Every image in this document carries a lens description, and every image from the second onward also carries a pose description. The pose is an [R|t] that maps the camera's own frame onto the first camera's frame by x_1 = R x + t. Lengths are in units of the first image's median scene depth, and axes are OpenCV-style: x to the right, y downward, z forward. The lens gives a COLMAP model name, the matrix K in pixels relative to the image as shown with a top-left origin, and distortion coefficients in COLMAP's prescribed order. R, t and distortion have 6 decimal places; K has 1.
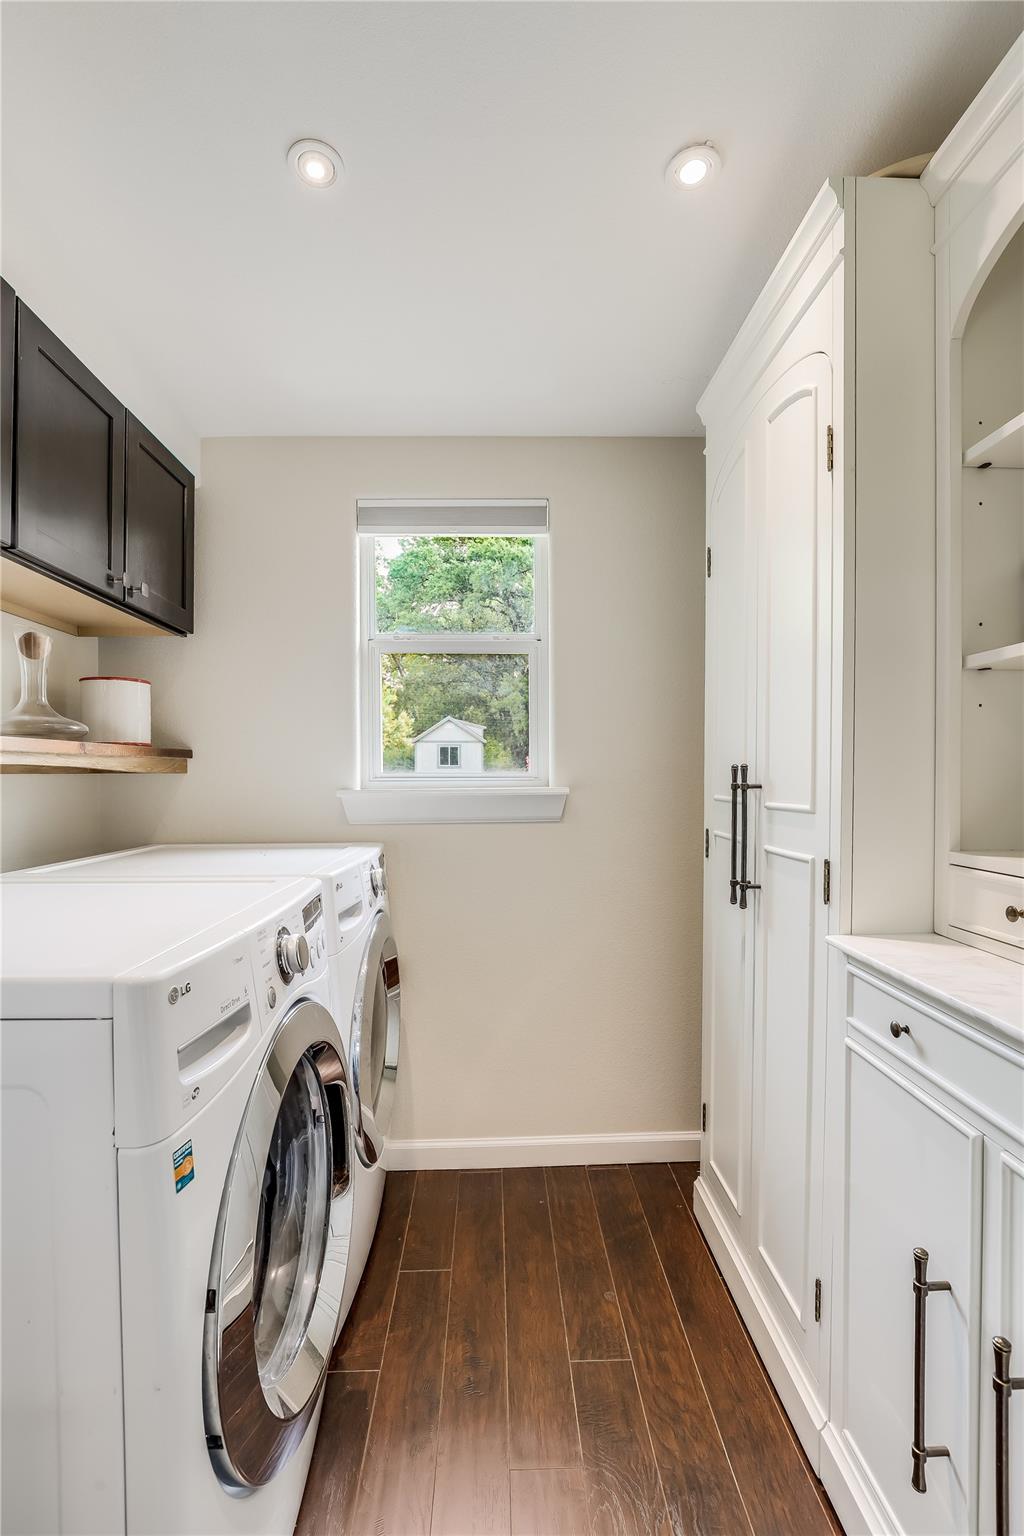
lens RADIAL K [[717.8, 0, 507.3], [0, 717.8, 772.8], [0, 0, 1]] dist [-0.024746, 0.006067]
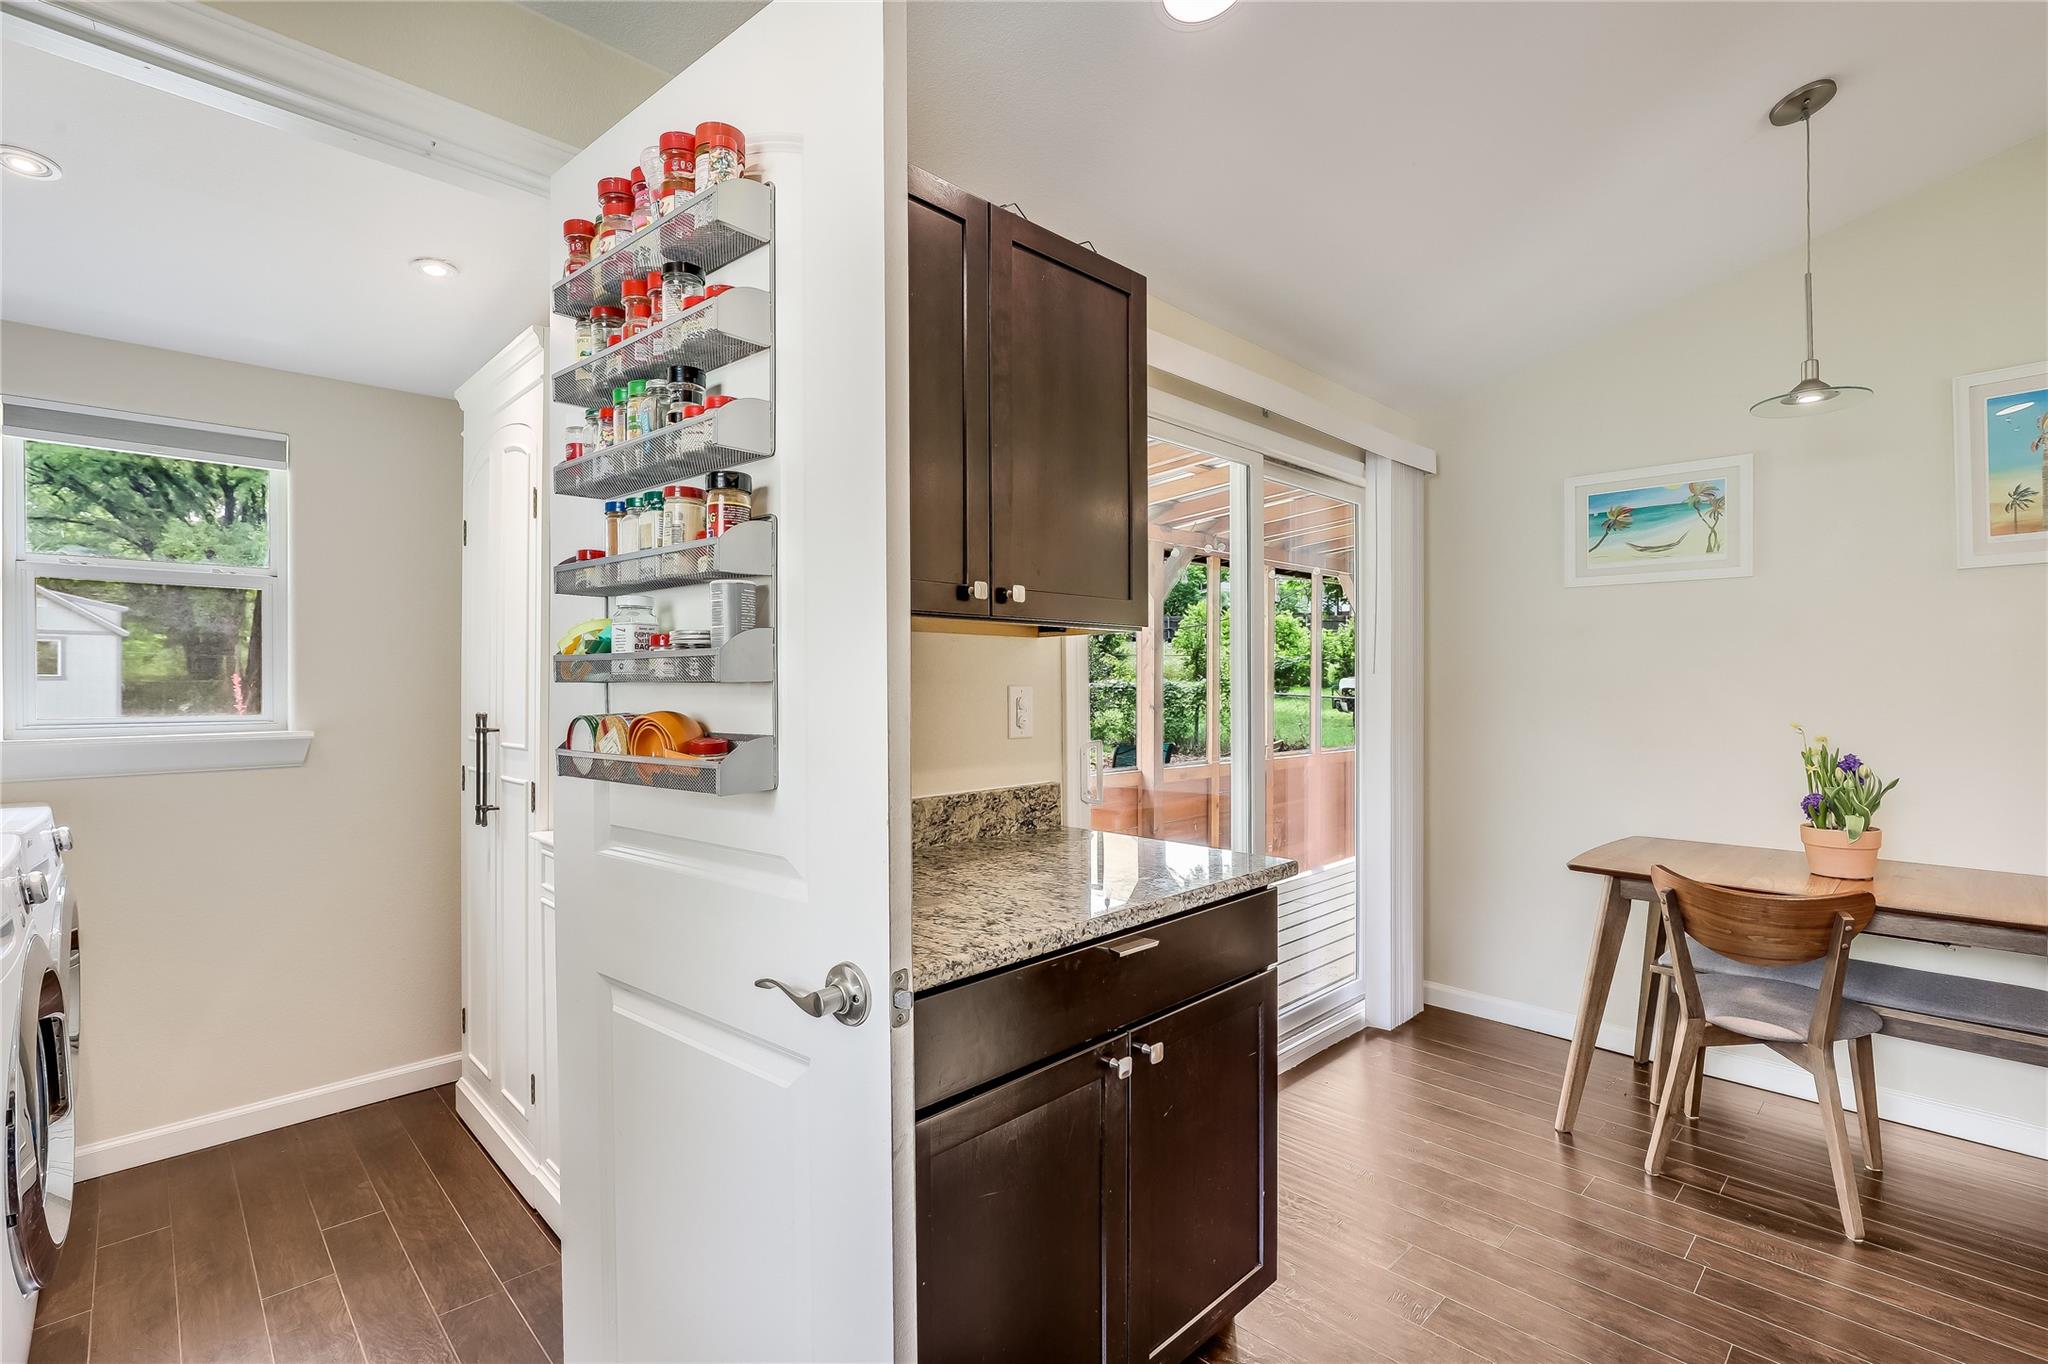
lens RADIAL K [[957.1, 0, 1044.9], [0, 957.1, 689.2], [0, 0, 1]] dist [-0.024746, 0.006067]
pose [[0.733001, -0.002368, 0.680223, -0.085746], [-0.000284, 0.999993, 0.003787, -0.060105], [-0.680227, -0.002969, 0.732995, -0.904254]]
